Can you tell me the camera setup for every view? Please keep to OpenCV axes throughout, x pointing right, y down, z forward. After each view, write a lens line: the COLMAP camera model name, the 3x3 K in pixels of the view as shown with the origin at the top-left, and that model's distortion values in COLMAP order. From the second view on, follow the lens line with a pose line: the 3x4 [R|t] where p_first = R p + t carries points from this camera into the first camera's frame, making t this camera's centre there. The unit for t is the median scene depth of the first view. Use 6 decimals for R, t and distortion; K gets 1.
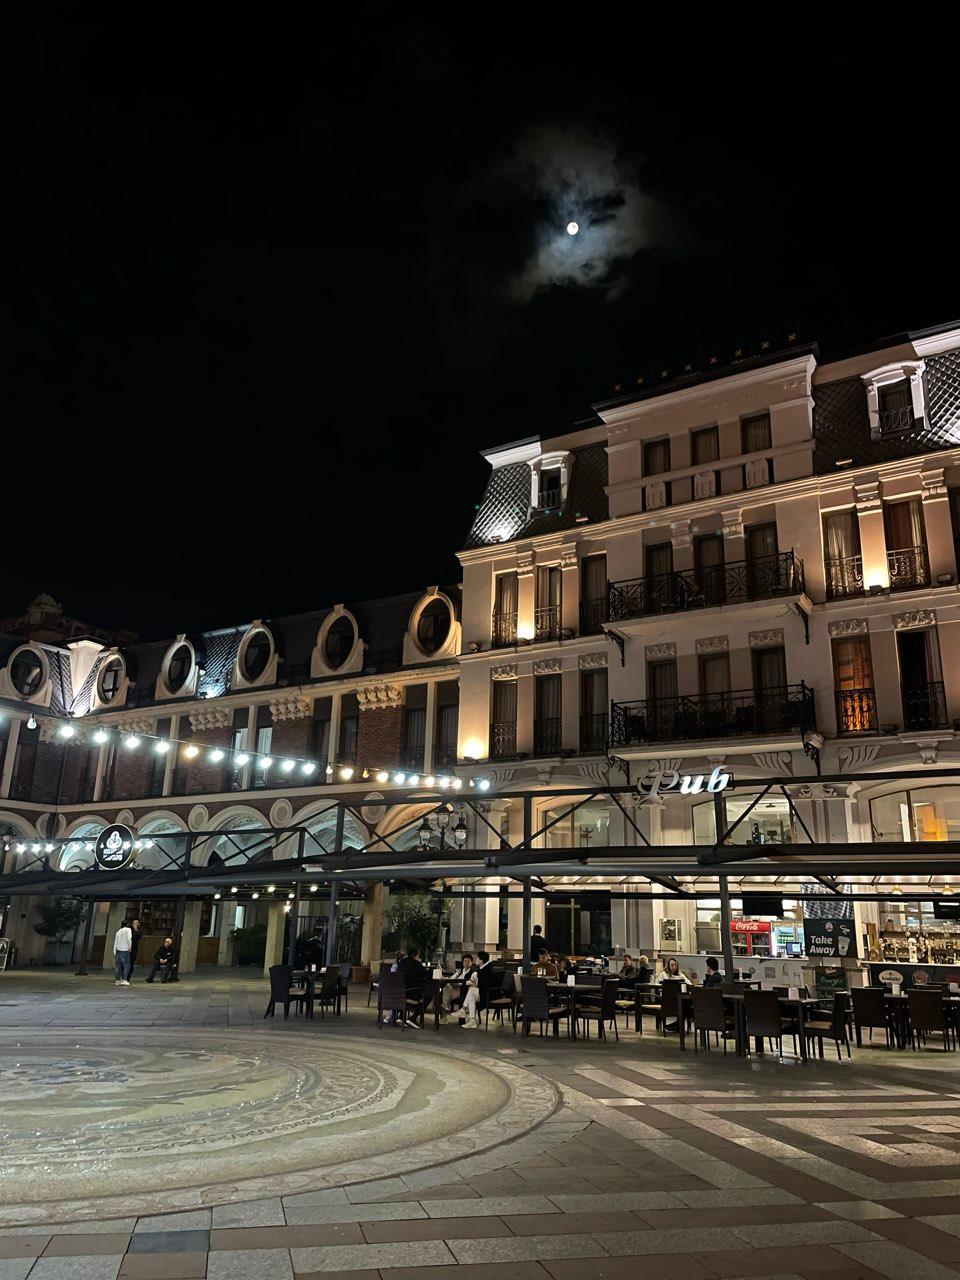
lens RADIAL K [[943.8, 0, 480.0], [0, 943.8, 640.0], [0, 0, 1]] dist [0.003454, 0.000391]
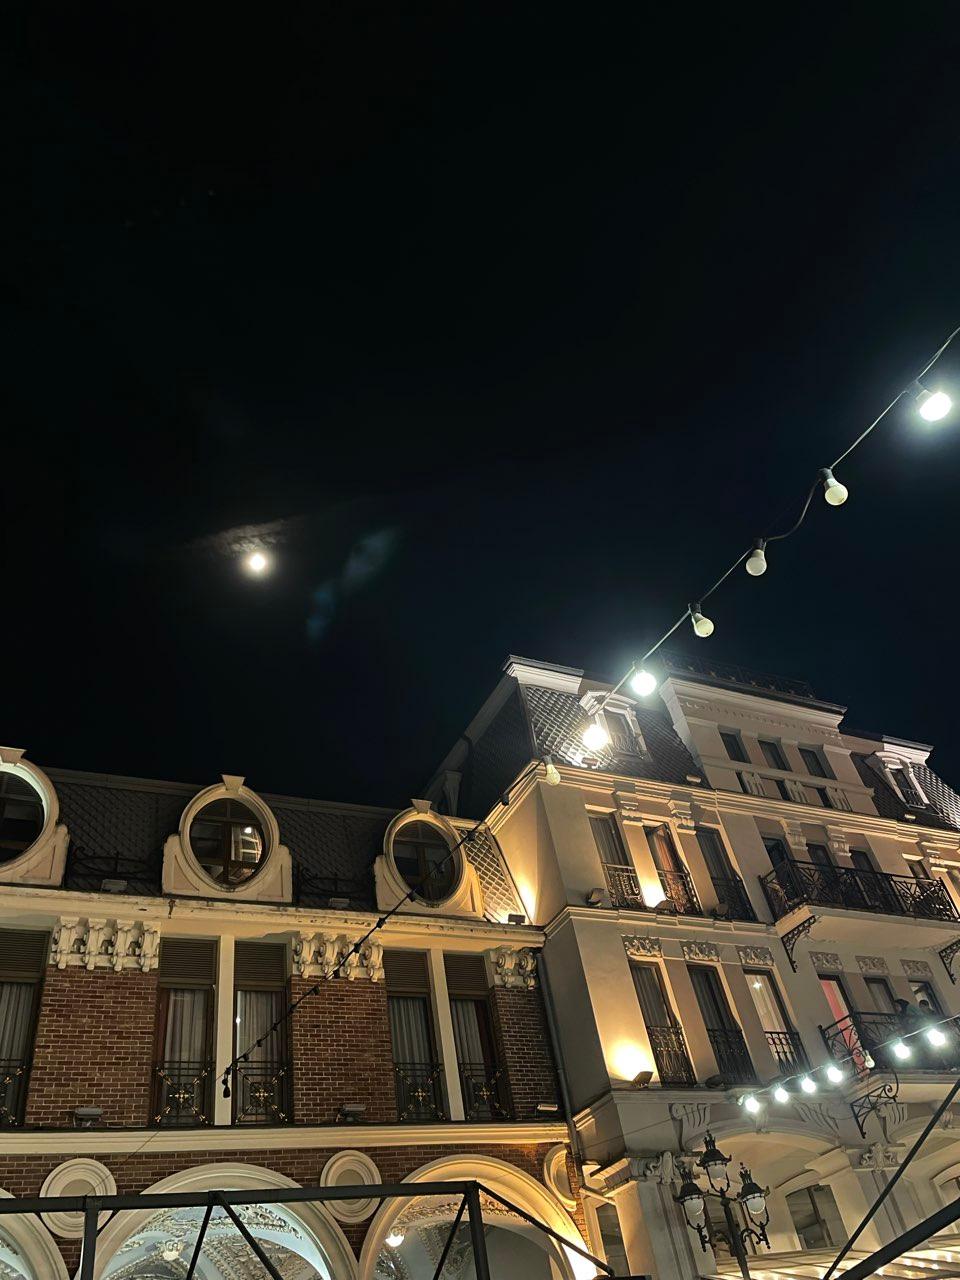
lens RADIAL K [[976.4, 0, 480.0], [0, 976.4, 640.0], [0, 0, 1]] dist [-0.004924, -0.007146]
pose [[0.520539, 0.495552, 0.695318, -0.607425], [-0.075802, 0.837950, -0.540458, 0.229060], [-0.850467, 0.228623, 0.473749, 0.729495]]
